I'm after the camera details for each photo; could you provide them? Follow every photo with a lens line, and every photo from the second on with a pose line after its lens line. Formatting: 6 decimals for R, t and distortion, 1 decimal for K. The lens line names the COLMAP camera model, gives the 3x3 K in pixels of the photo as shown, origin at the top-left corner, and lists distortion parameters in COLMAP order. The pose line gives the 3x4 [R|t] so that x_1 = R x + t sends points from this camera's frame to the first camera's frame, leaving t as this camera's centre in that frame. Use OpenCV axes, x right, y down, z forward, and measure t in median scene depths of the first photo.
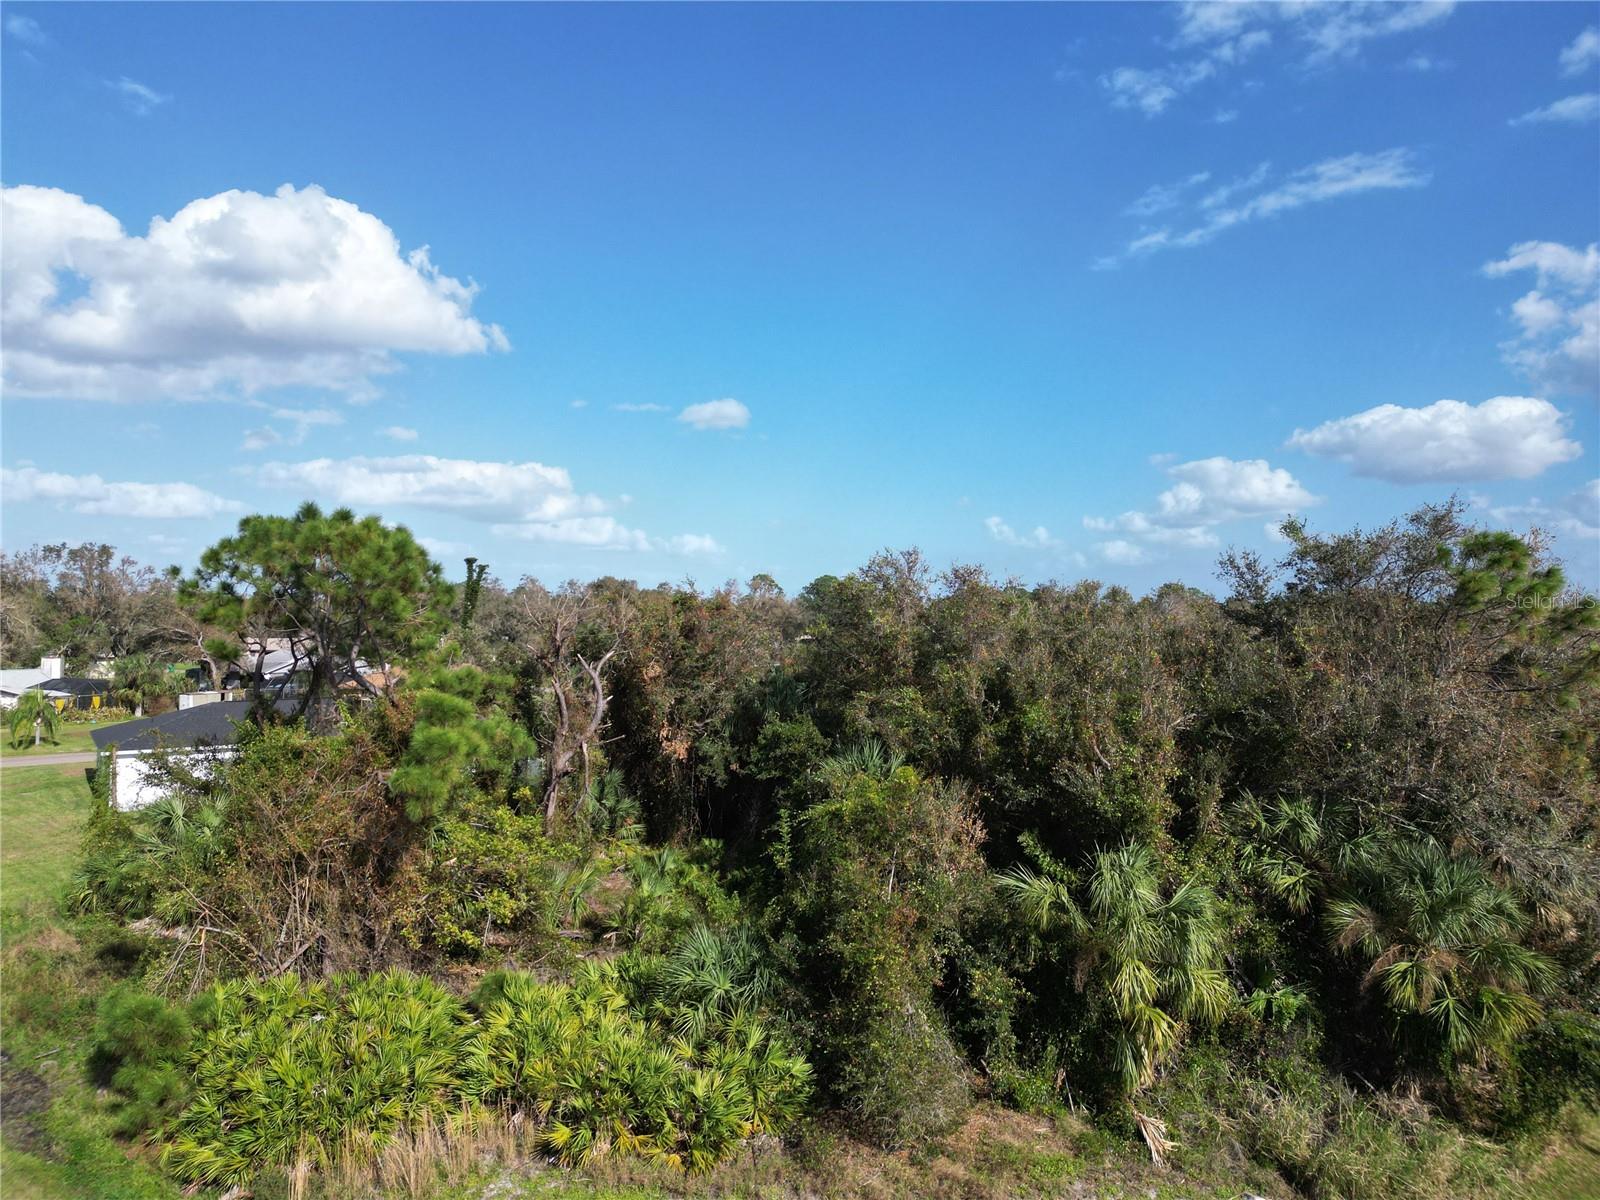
lens RADIAL K [[1121.7, 0, 807.6], [0, 1121.7, 577.8], [0, 0, 1]] dist [0.064034, -0.055350]
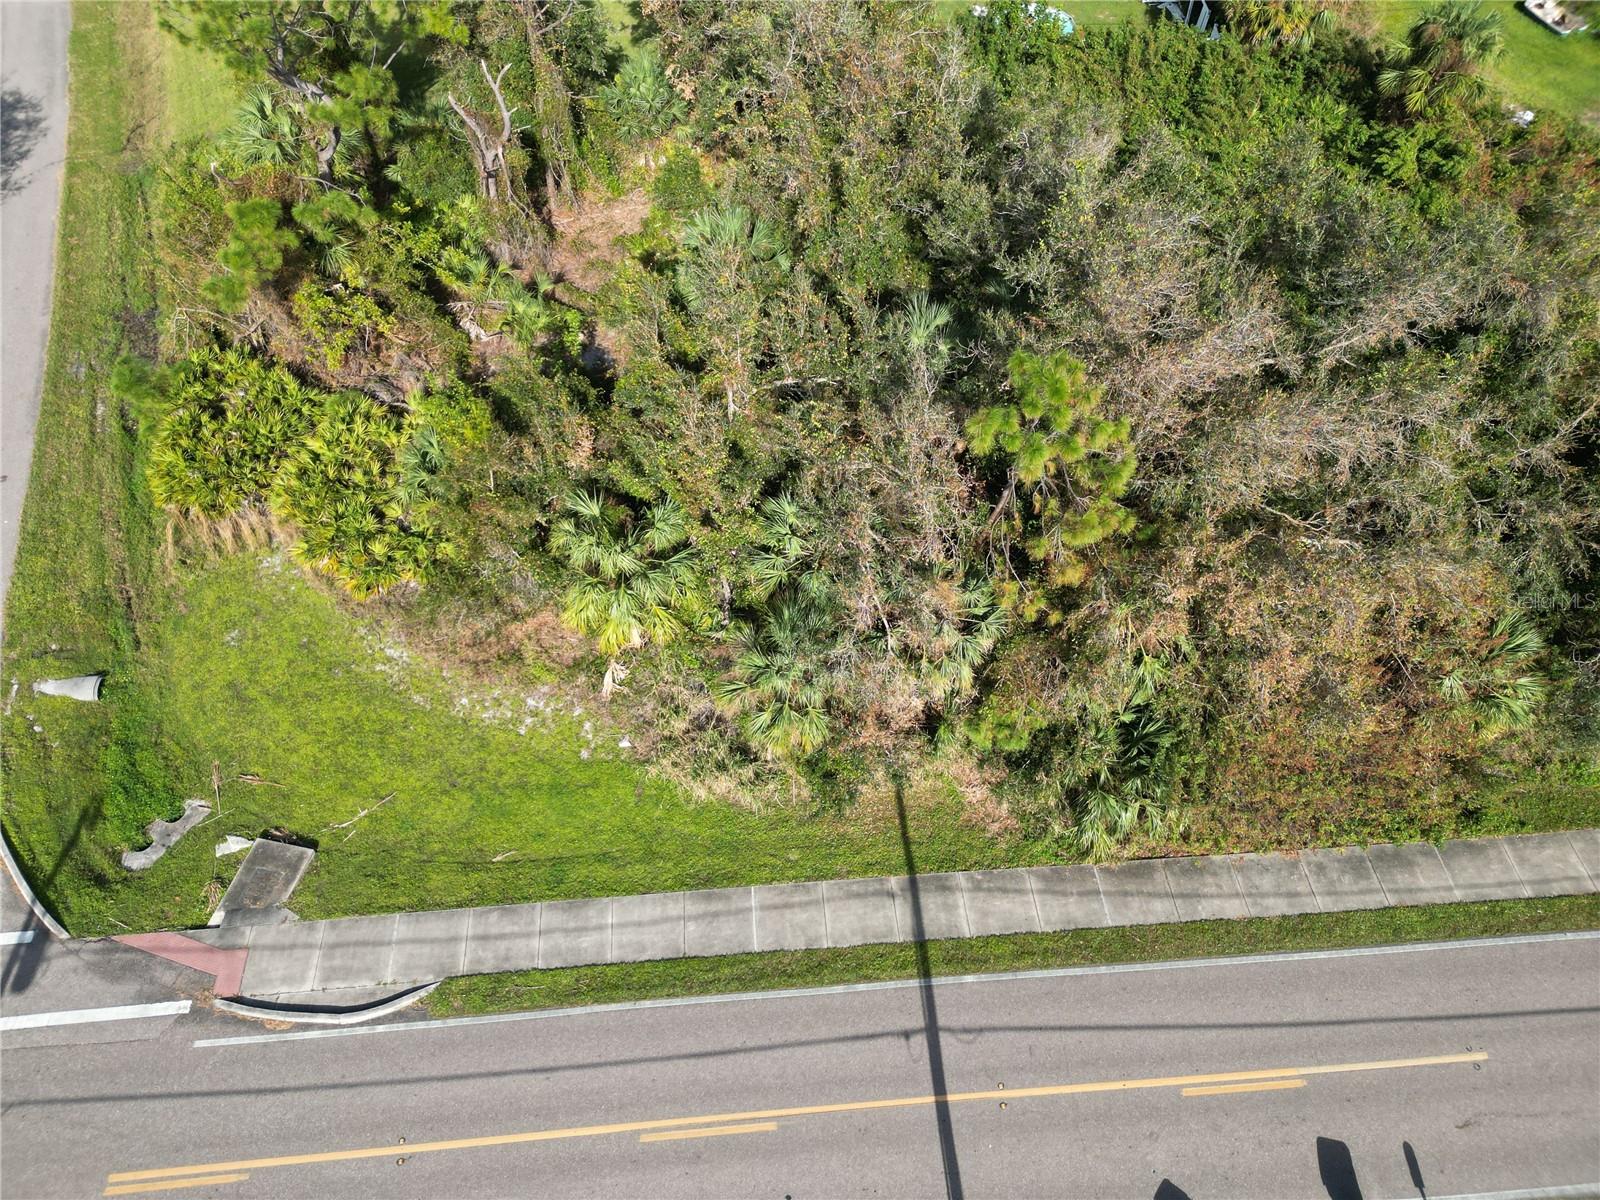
lens RADIAL K [[1121.7, 0, 800.1], [0, 1121.7, 600.9], [0, 0, 1]] dist [0.064034, -0.055350]
pose [[0.872703, 0.383640, -0.302010, 0.750449], [0.009075, 0.605702, 0.795640, -0.618438], [0.488167, -0.697098, 0.525116, 0.320652]]
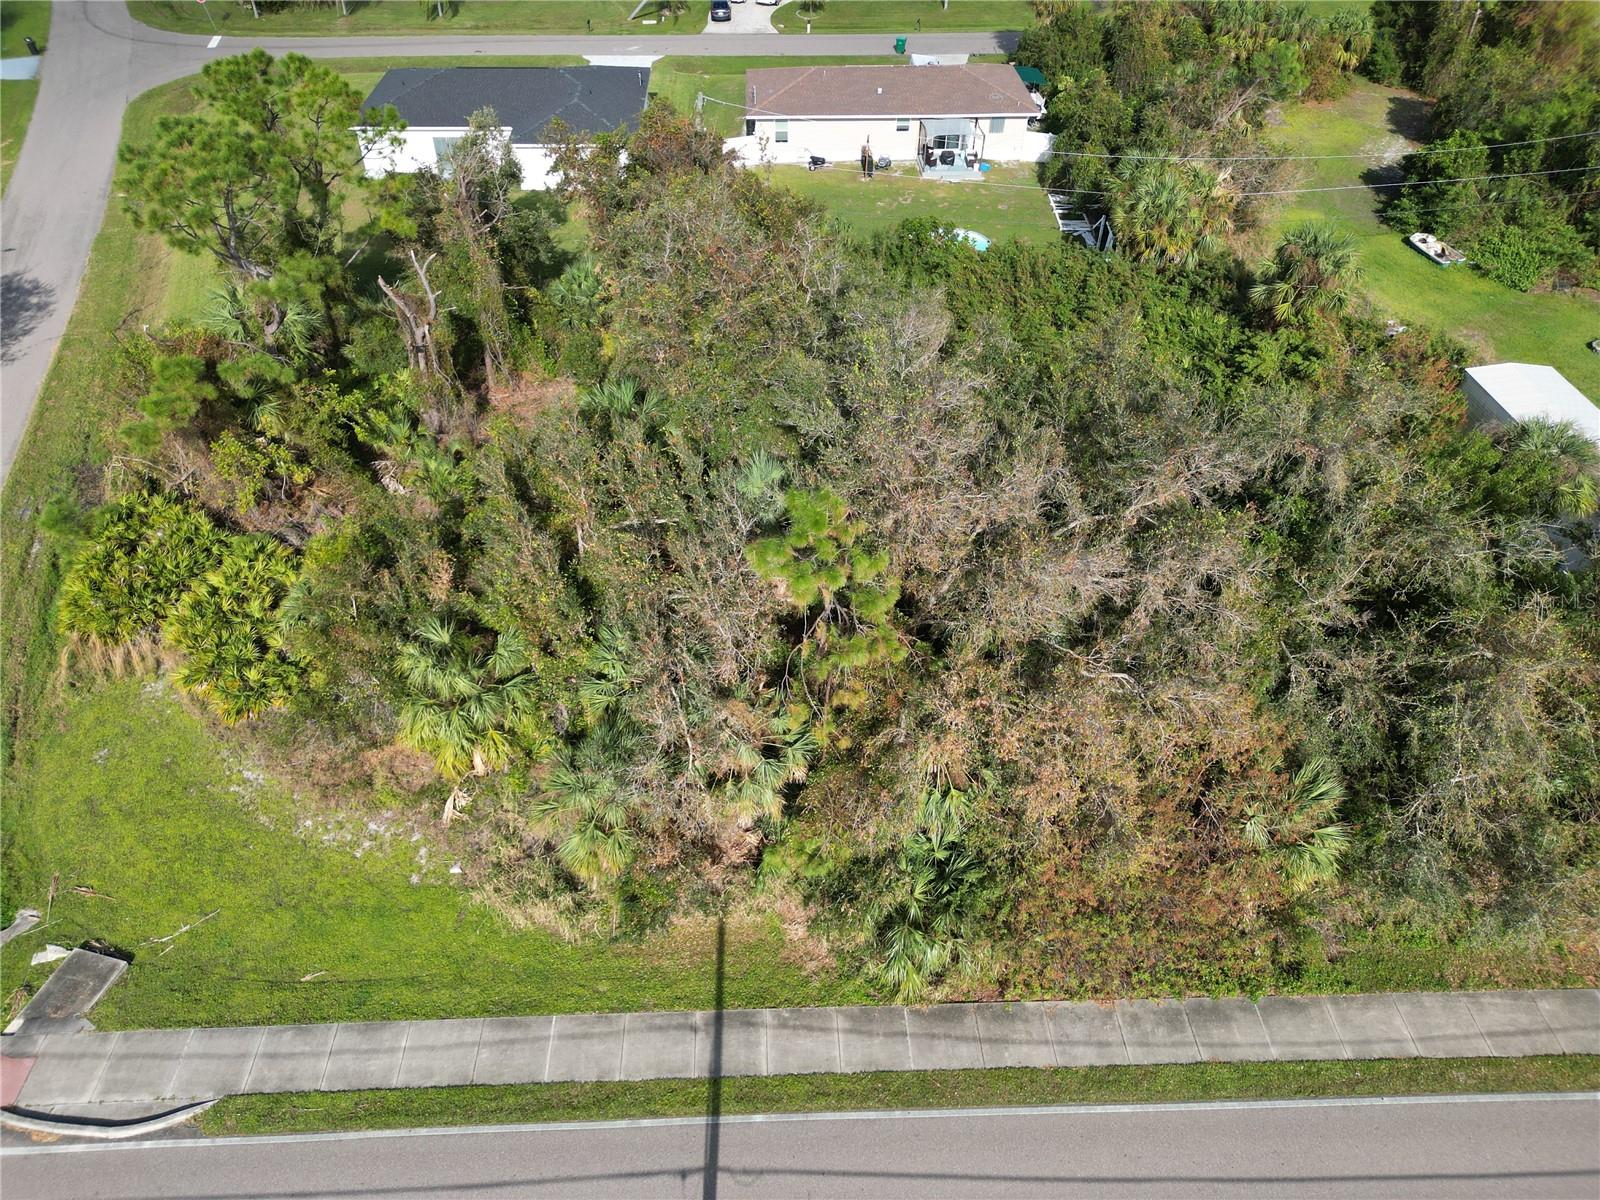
lens RADIAL K [[1121.7, 0, 799.1], [0, 1121.7, 598.3], [0, 0, 1]] dist [0.064034, -0.055350]
pose [[0.850729, 0.347460, -0.394375, 0.970579], [0.008279, 0.741375, 0.671040, -0.602170], [0.525539, -0.574139, 0.627832, 0.350131]]
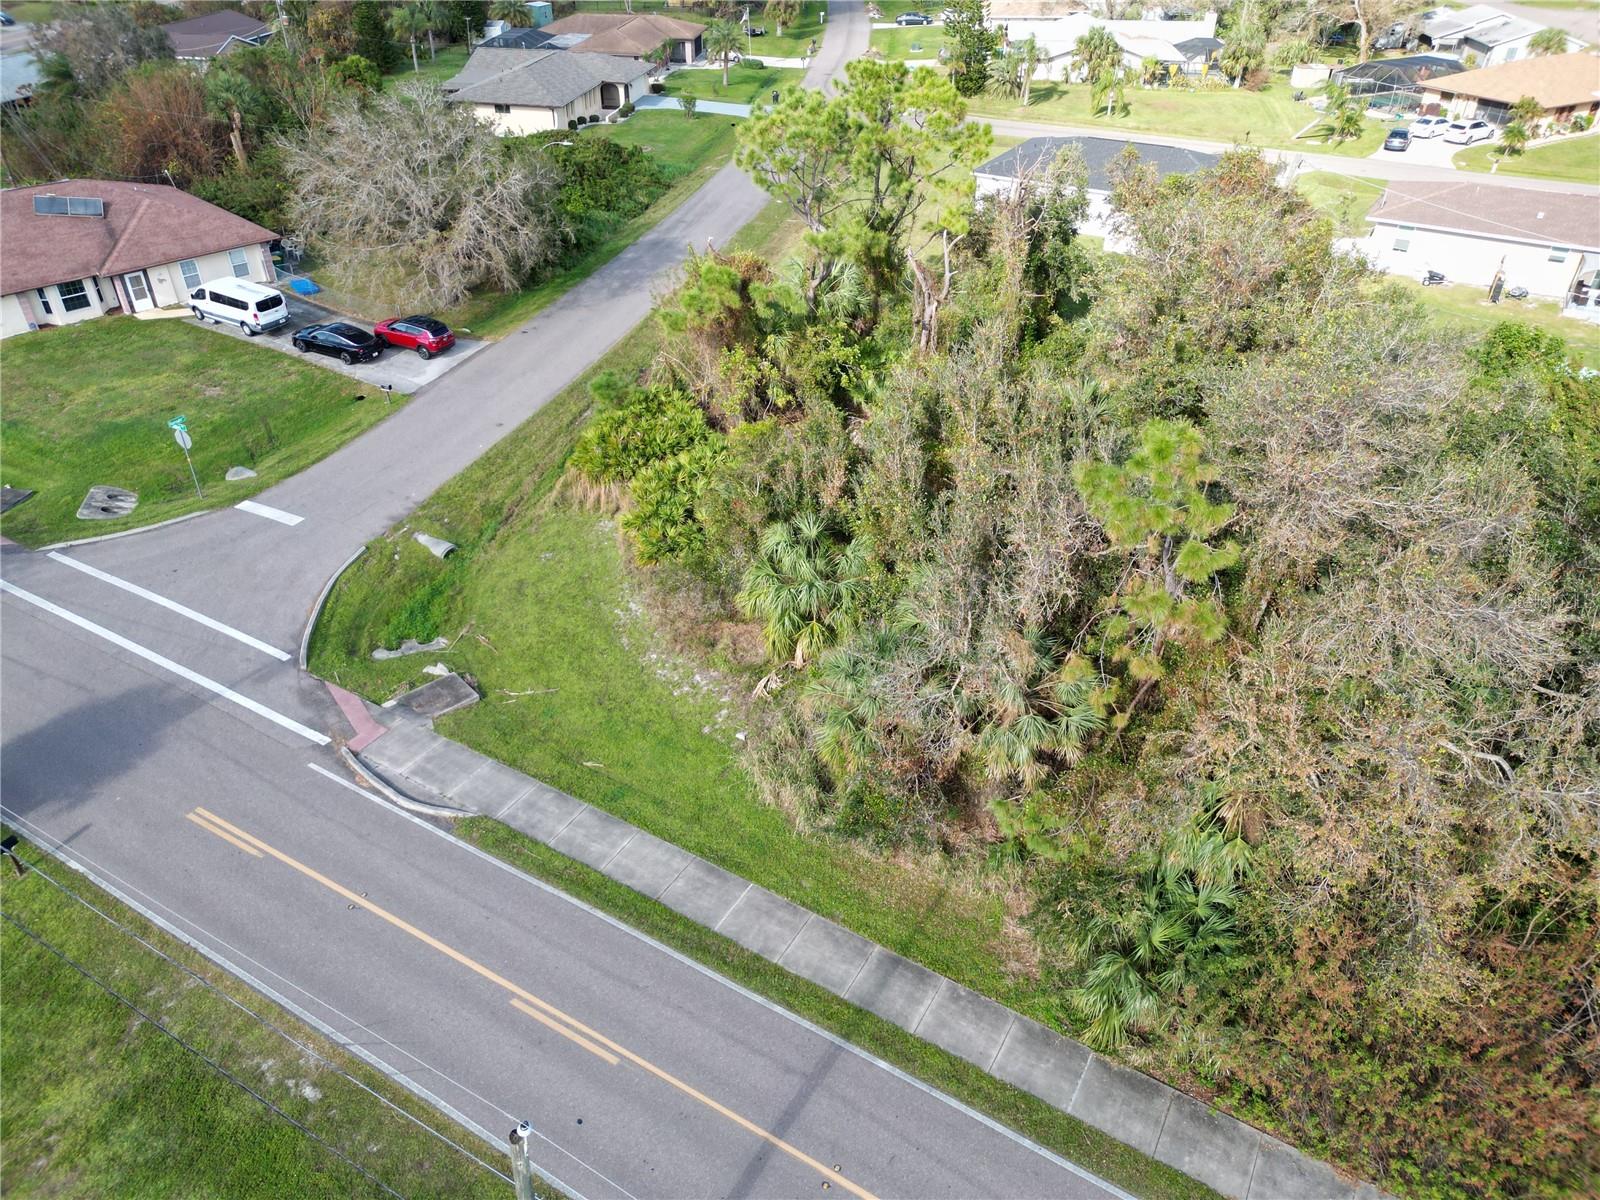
lens RADIAL K [[1121.7, 0, 799.4], [0, 1121.7, 598.0], [0, 0, 1]] dist [0.064034, -0.055350]
pose [[0.427895, 0.510685, -0.745725, 1.165062], [0.016947, 0.820396, 0.571545, -0.425726], [0.903669, -0.257199, 0.342389, 0.418176]]
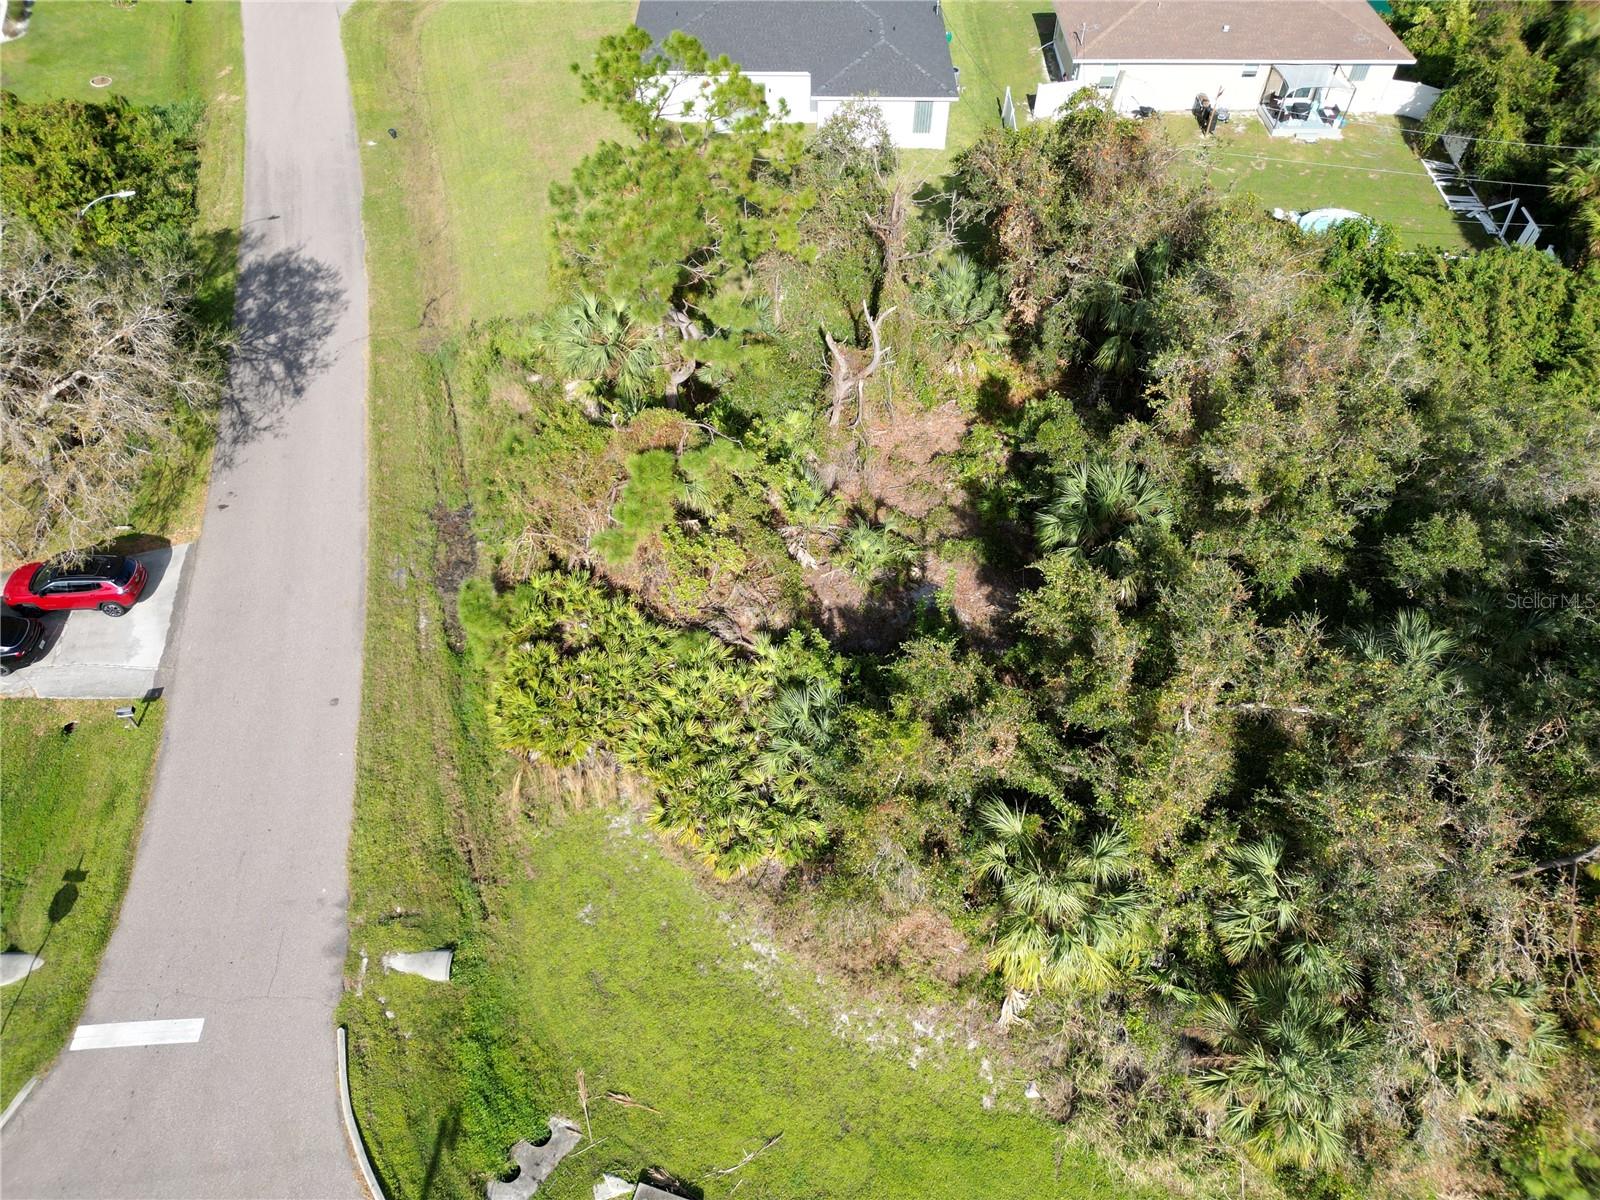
lens RADIAL K [[1121.7, 0, 799.6], [0, 1121.7, 602.1], [0, 0, 1]] dist [0.064034, -0.055350]
pose [[0.828494, 0.418700, -0.371872, 0.313921], [0.006457, 0.656873, 0.753974, -0.679754], [0.559961, -0.627064, 0.541511, 0.342178]]
